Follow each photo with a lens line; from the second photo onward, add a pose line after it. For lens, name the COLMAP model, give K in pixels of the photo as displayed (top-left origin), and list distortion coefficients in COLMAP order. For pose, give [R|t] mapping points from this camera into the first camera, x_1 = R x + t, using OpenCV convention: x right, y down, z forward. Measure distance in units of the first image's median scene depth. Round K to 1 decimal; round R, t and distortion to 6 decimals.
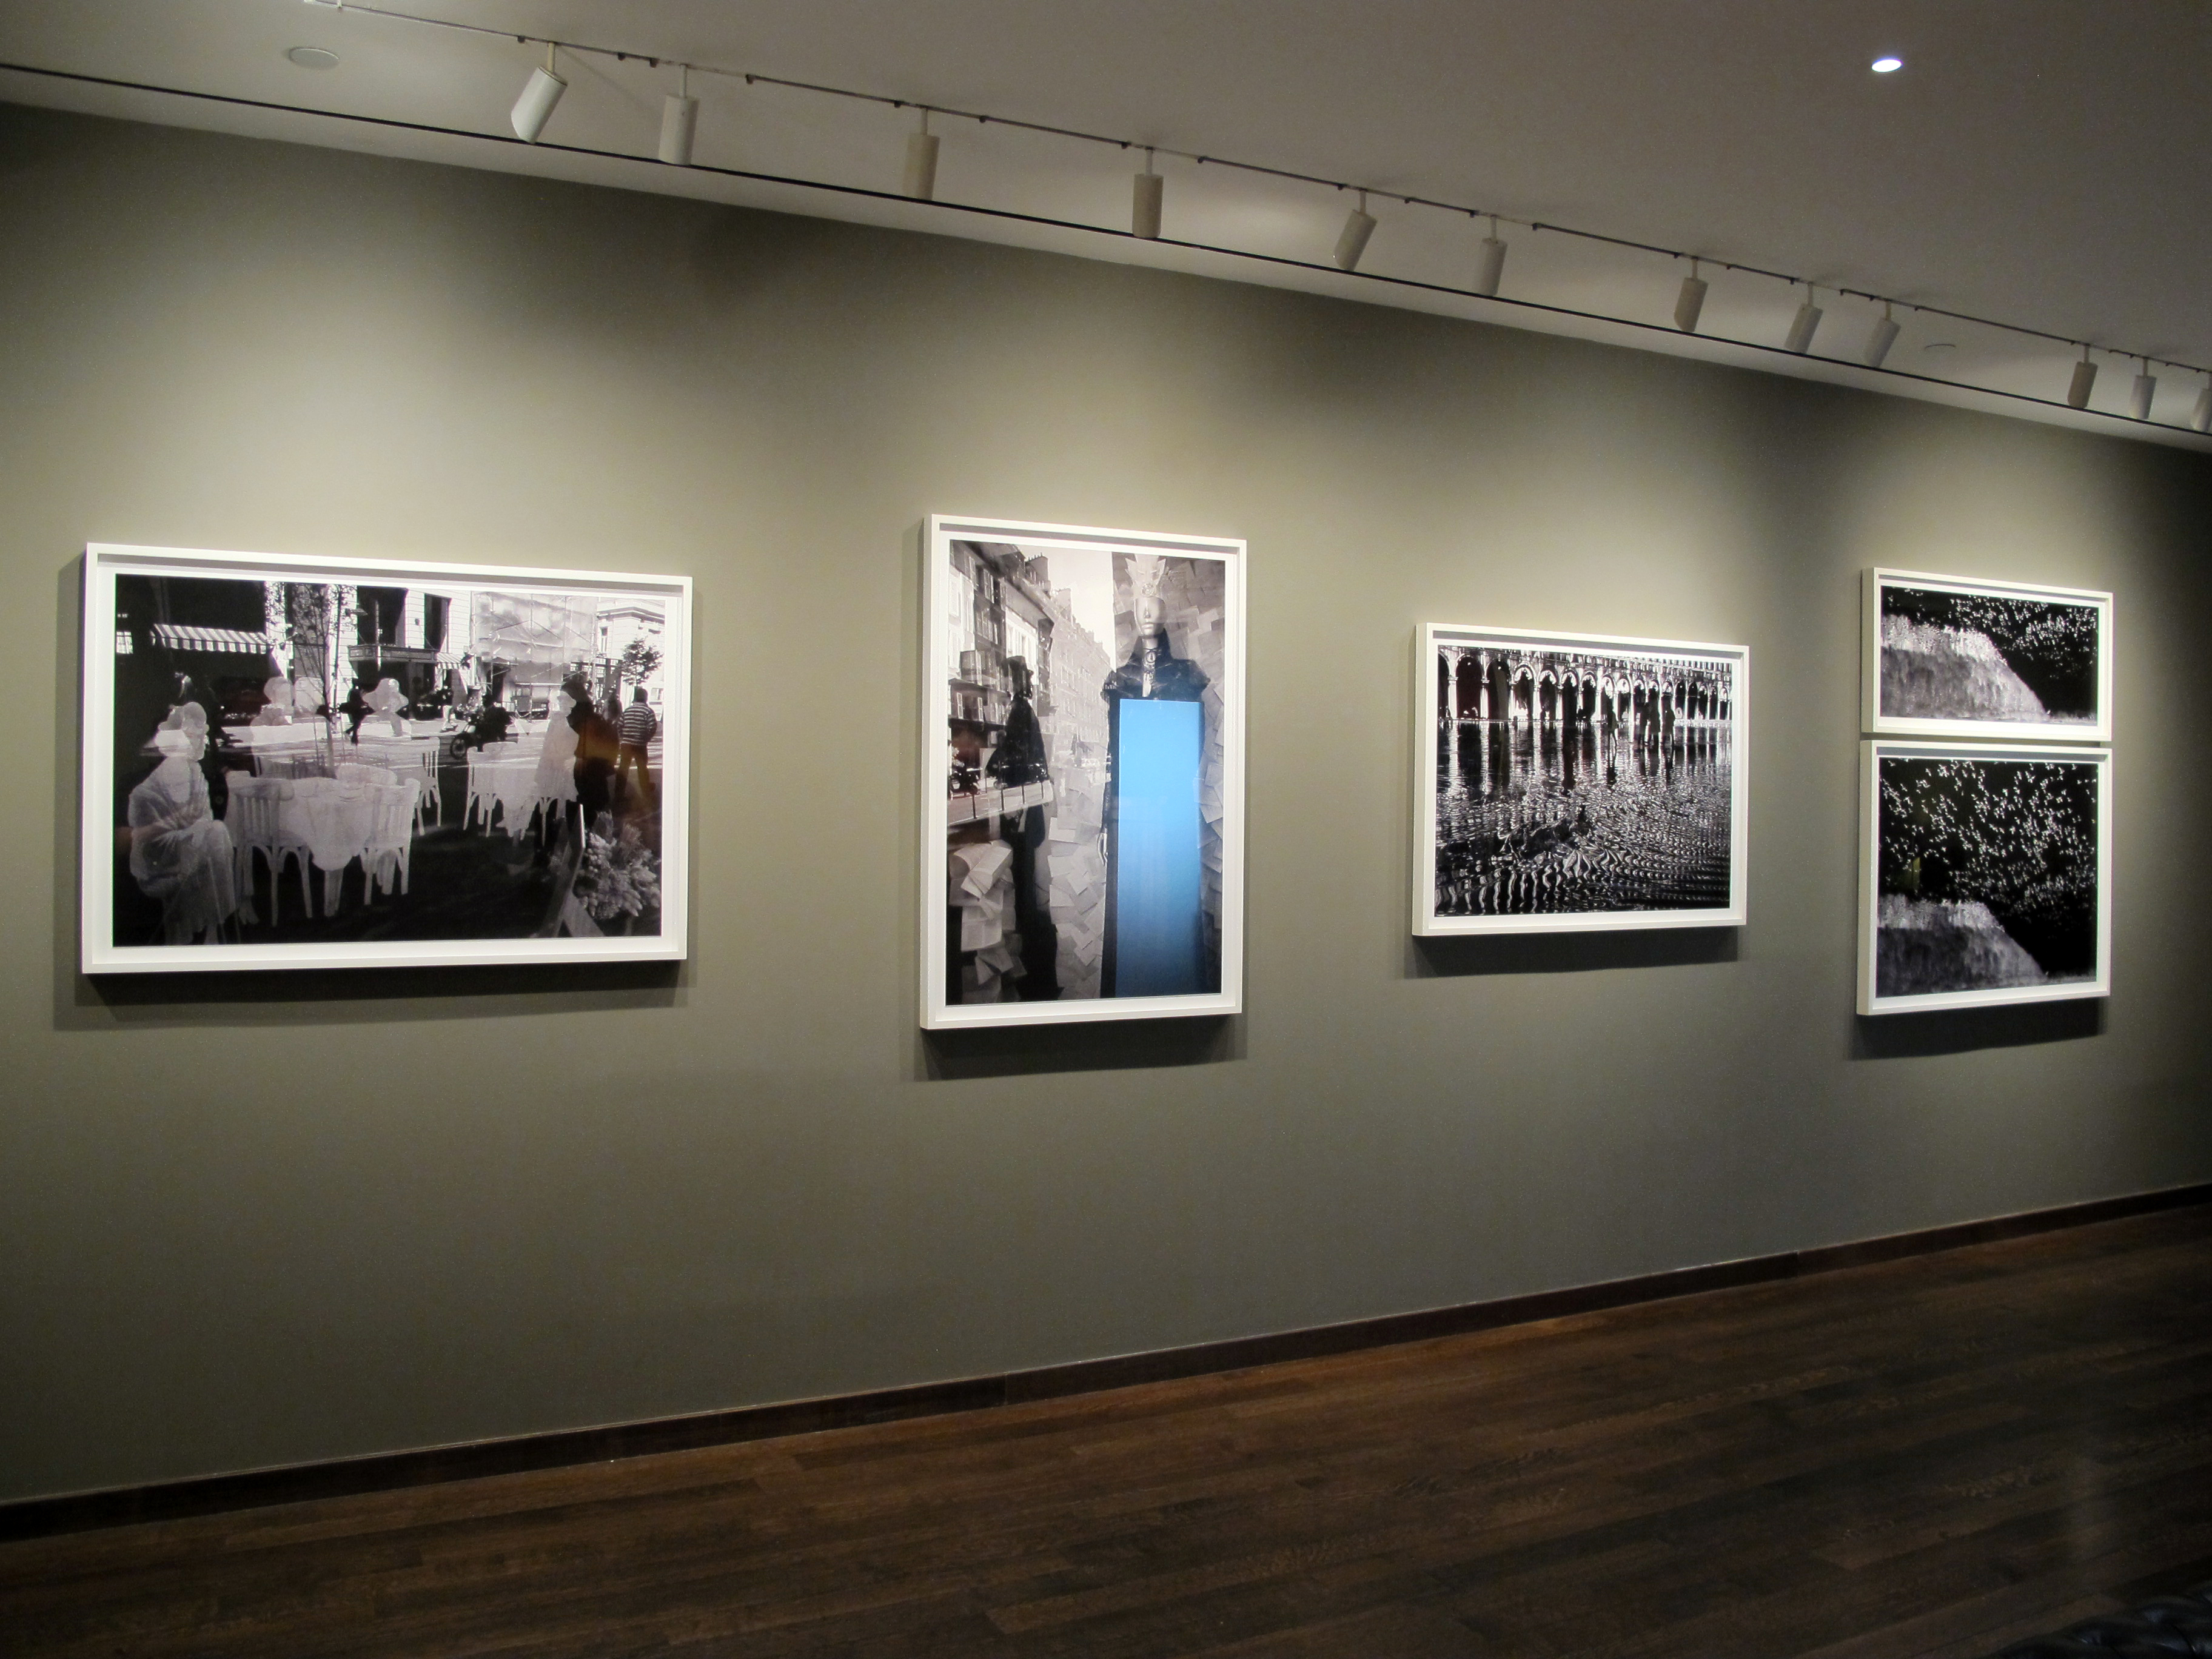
lens RADIAL K [[1754.1, 0, 1117.9], [0, 1754.1, 818.7], [0, 0, 1]] dist [-0.137260, 0.086317]
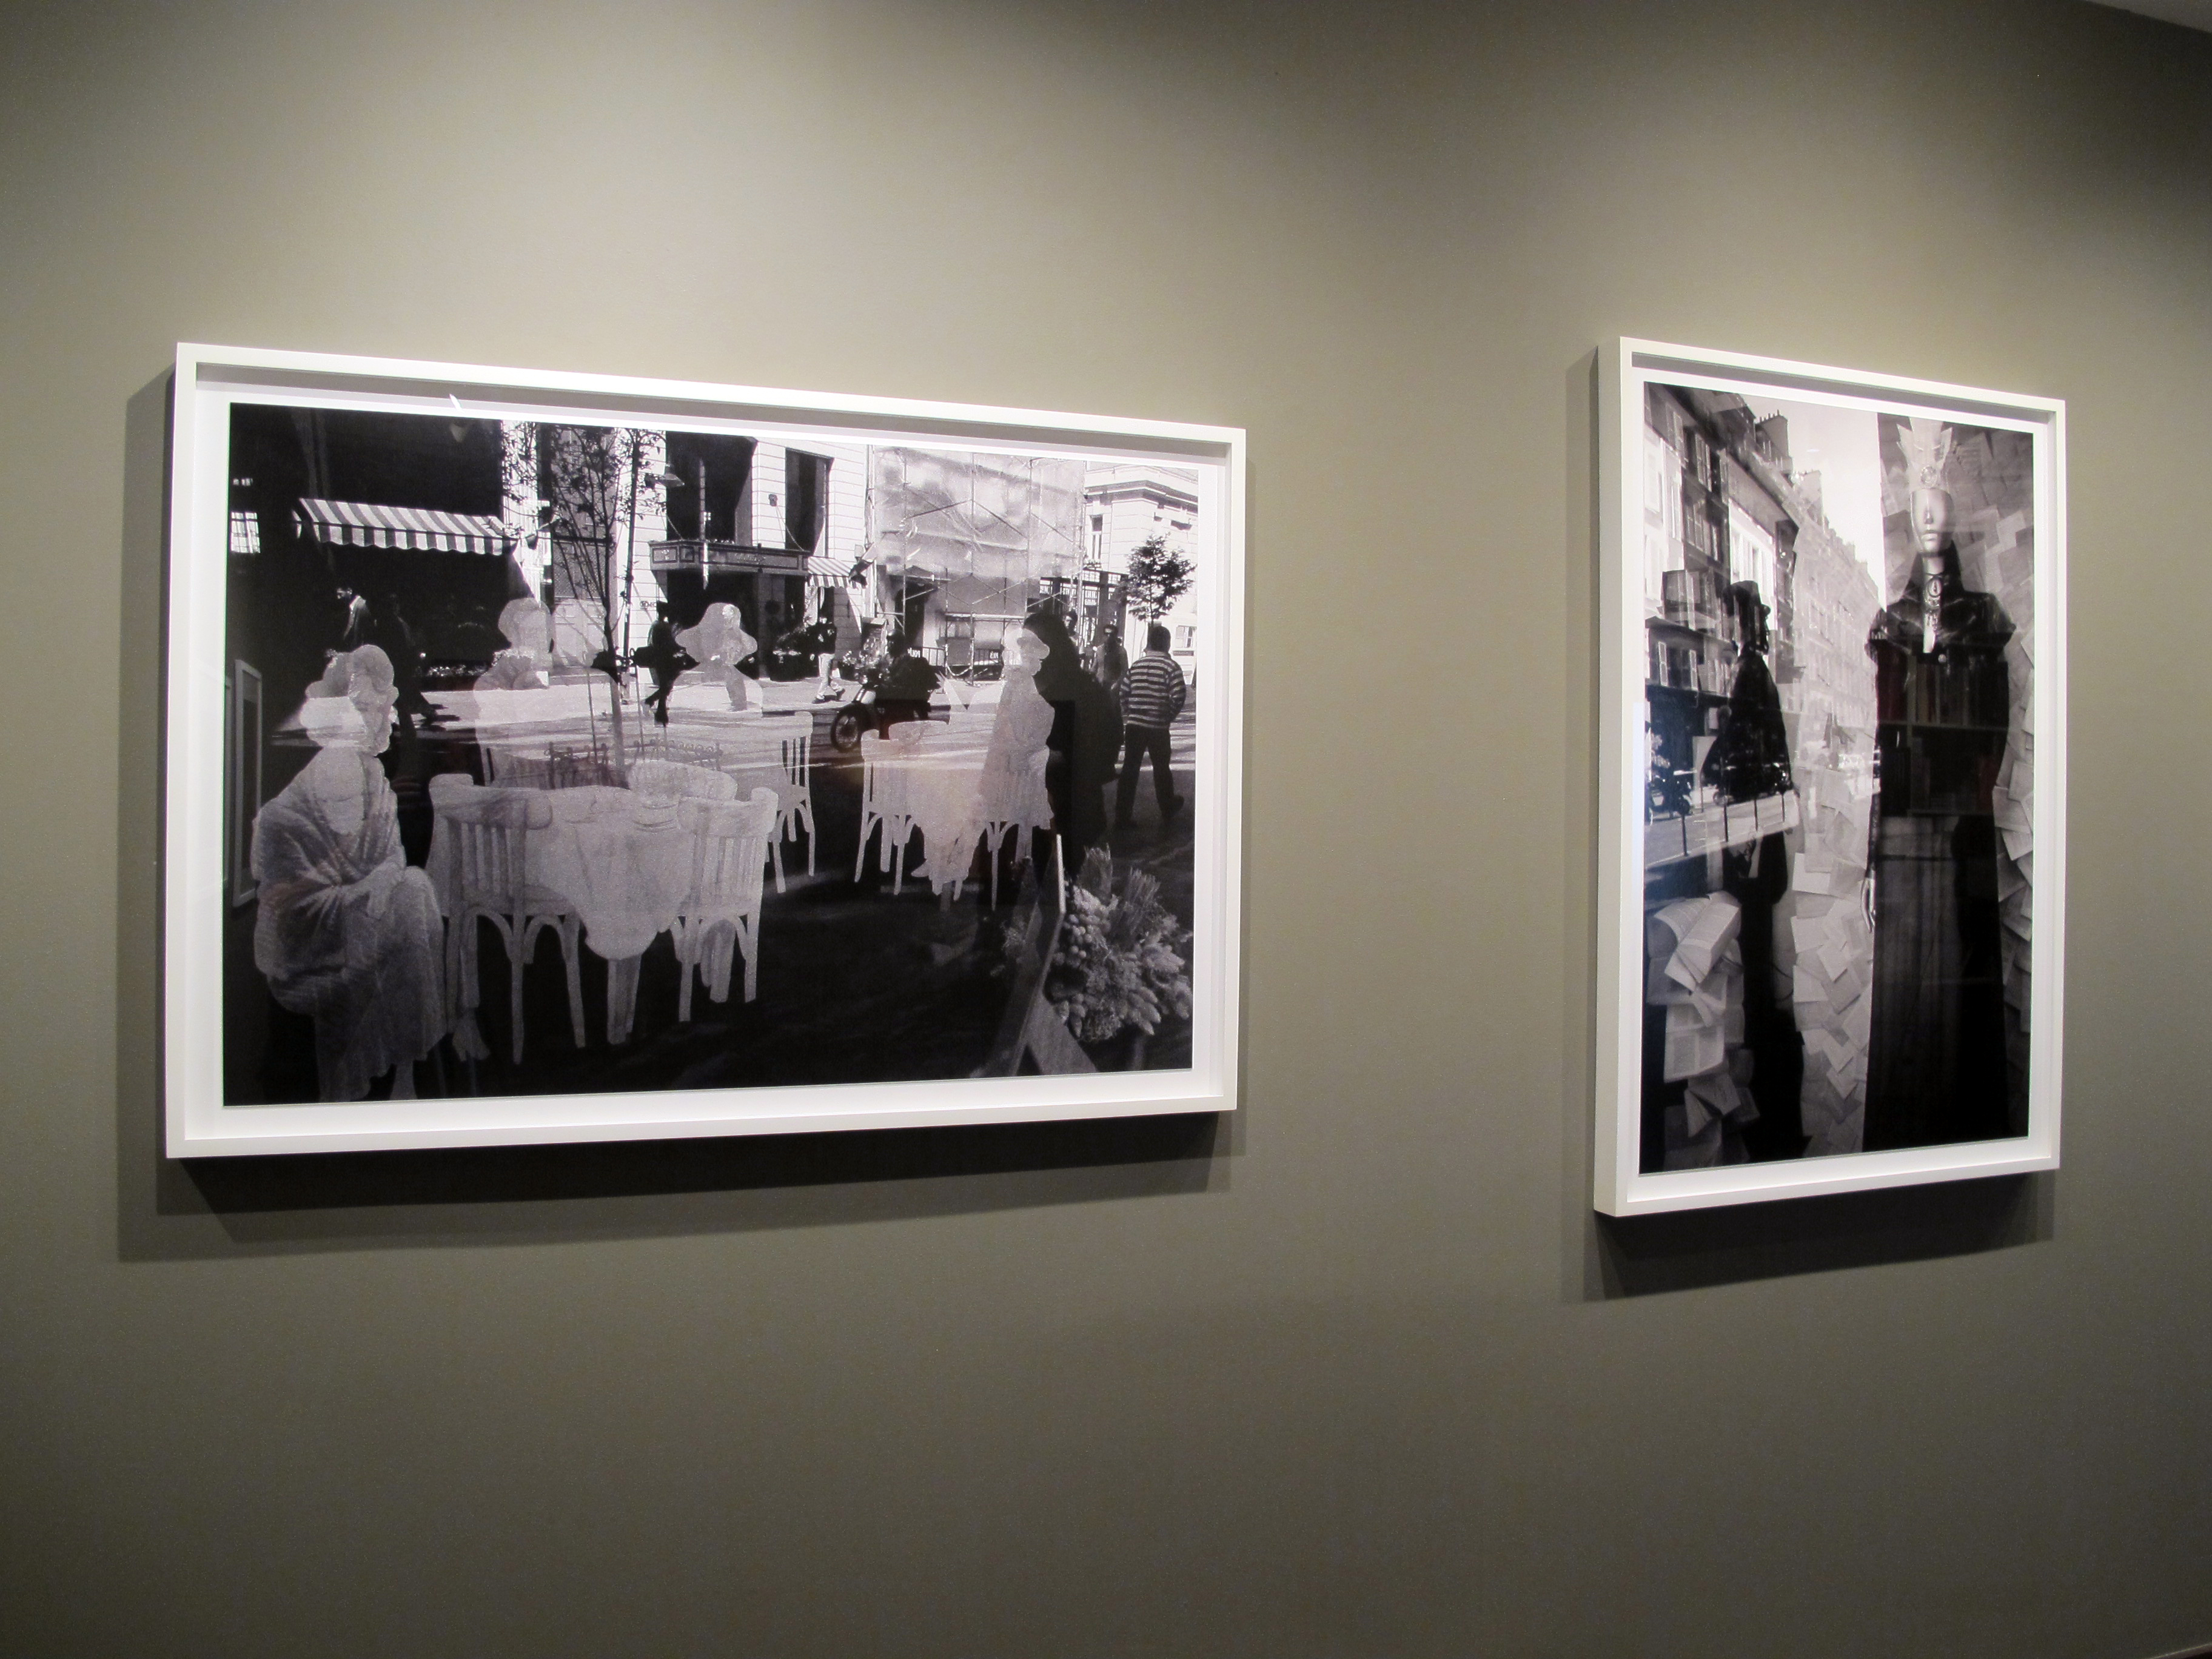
lens RADIAL K [[1754.1, 0, 1126.2], [0, 1754.1, 824.5], [0, 0, 1]] dist [-0.137260, 0.086317]
pose [[0.994994, -0.002304, -0.099905, -0.178812], [0.001620, 0.999975, -0.006919, -0.005831], [0.099918, 0.006722, 0.994973, 0.342476]]
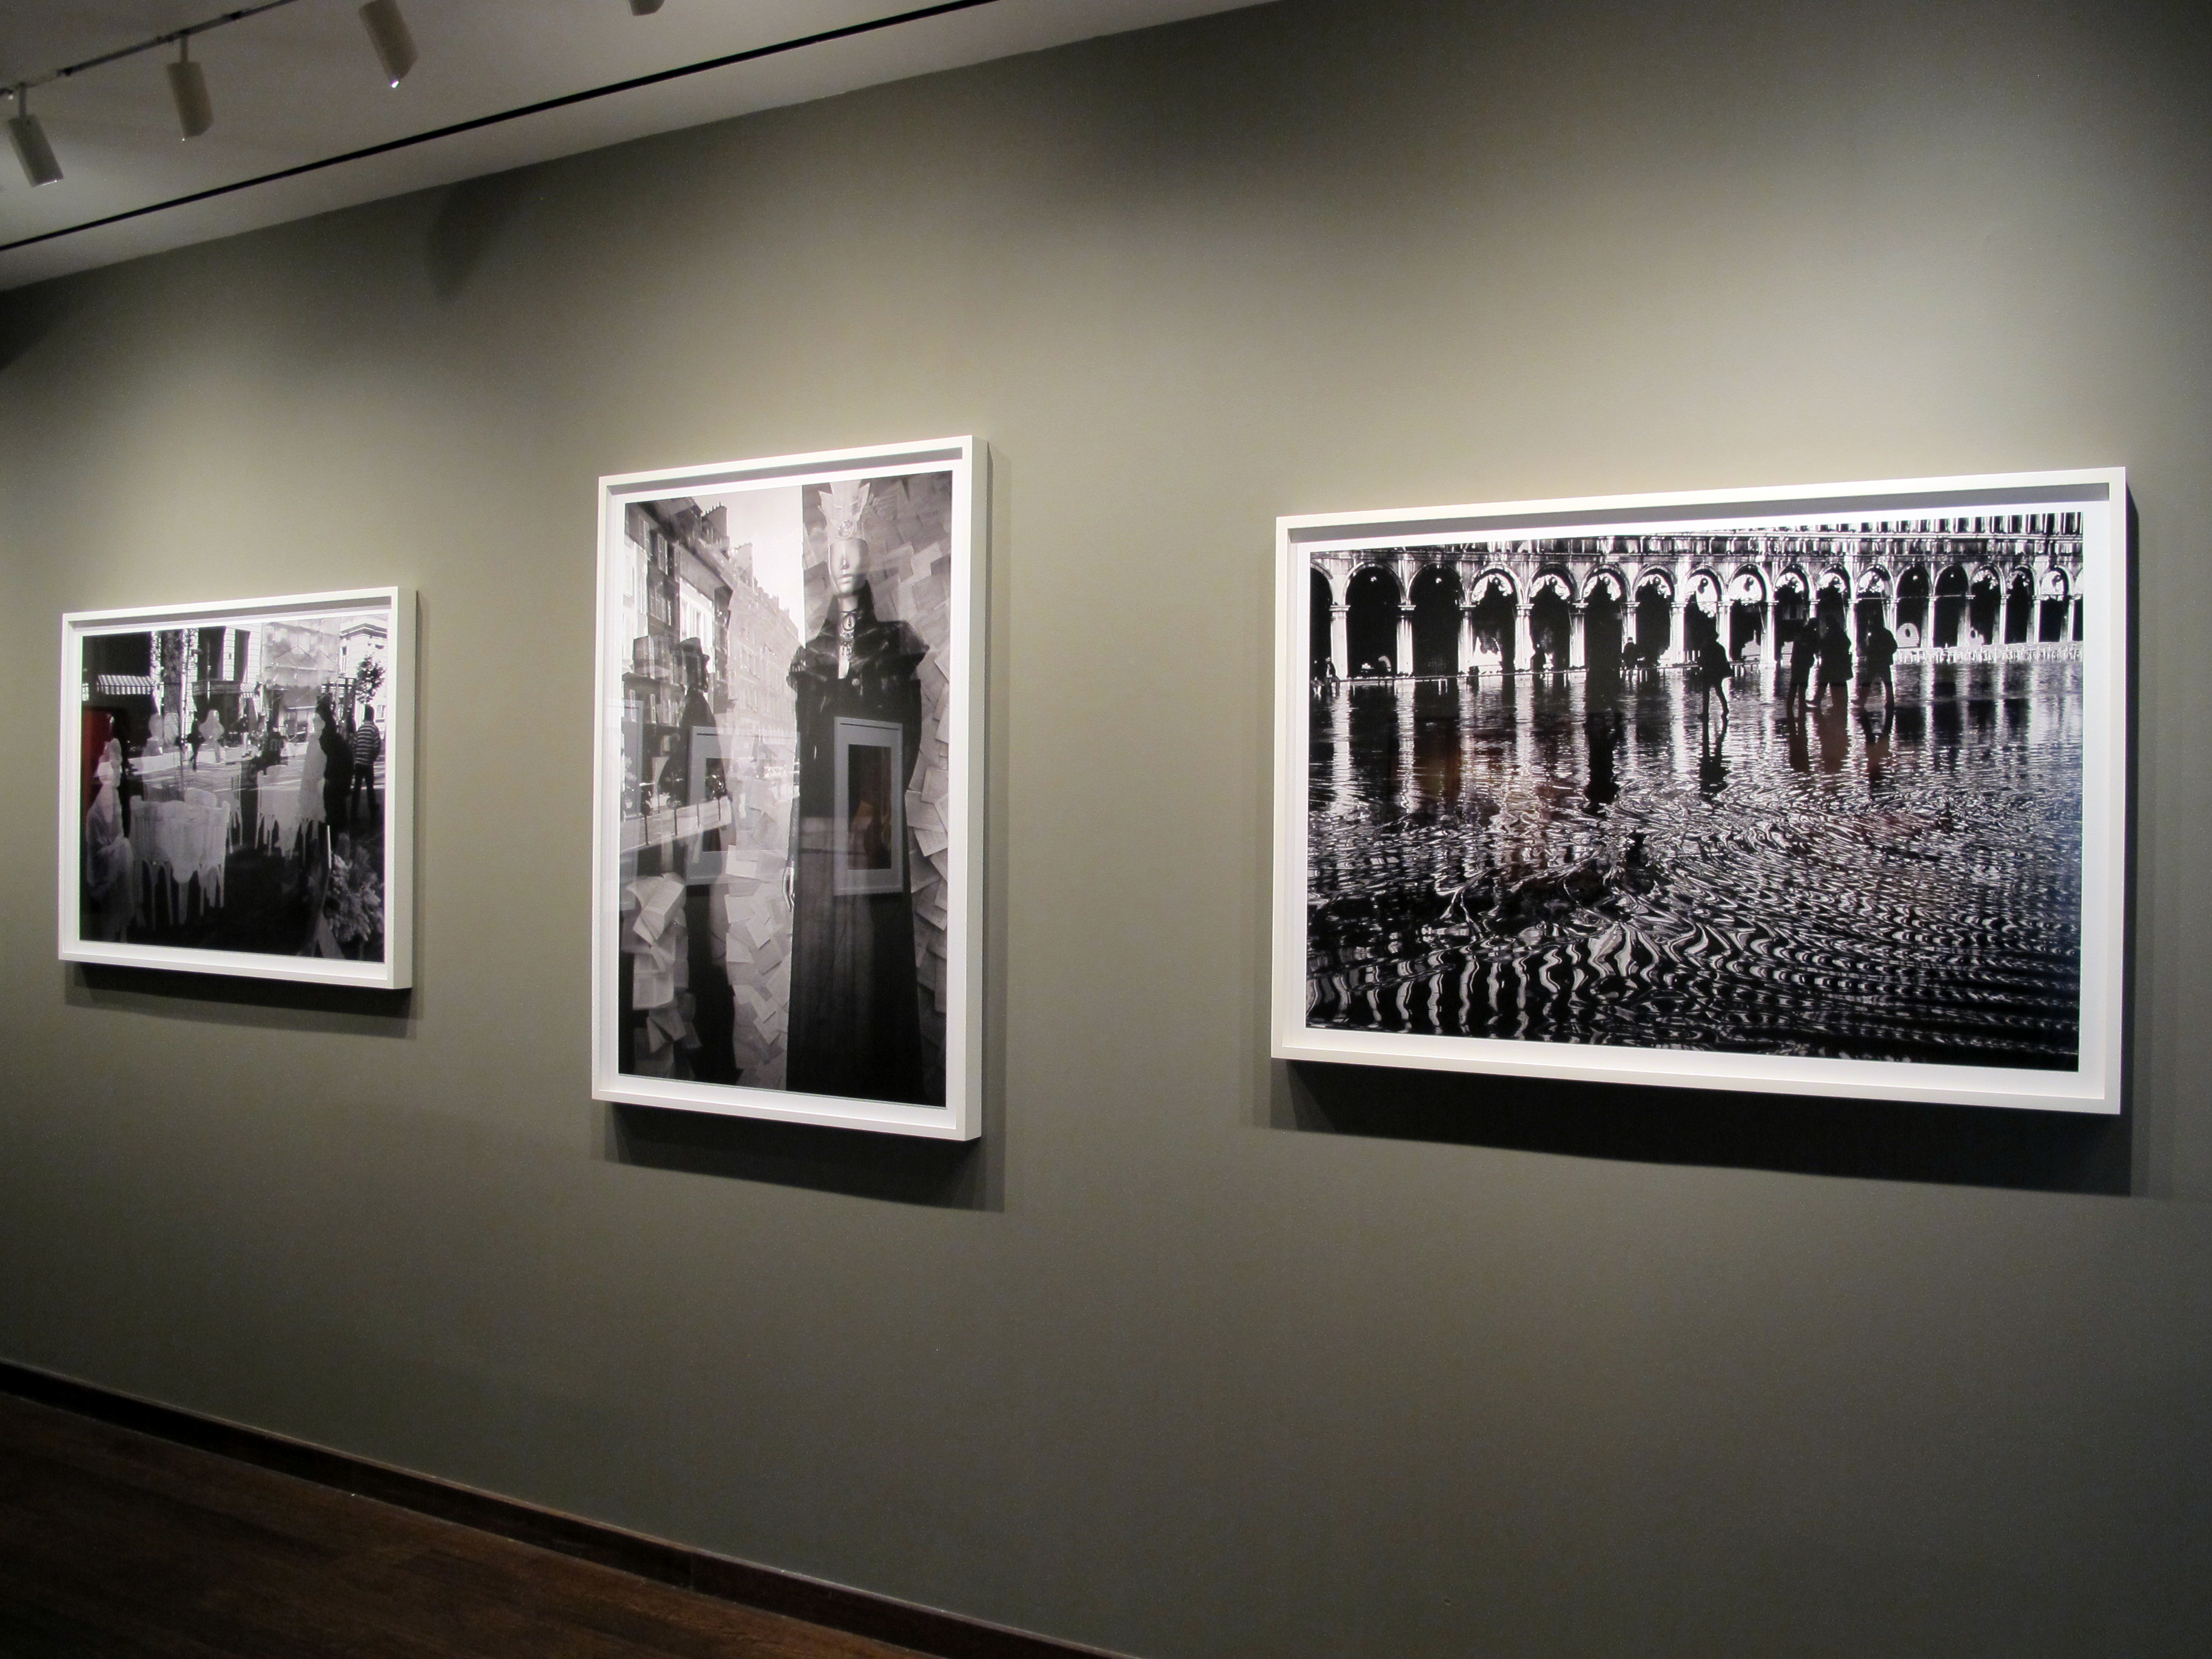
lens RADIAL K [[1754.1, 0, 1107.8], [0, 1754.1, 817.6], [0, 0, 1]] dist [-0.137260, 0.086317]
pose [[0.614305, -0.003357, -0.789061, 0.574284], [-0.012509, 0.999824, -0.013992, -0.003577], [0.788969, 0.018466, 0.614155, 0.575561]]
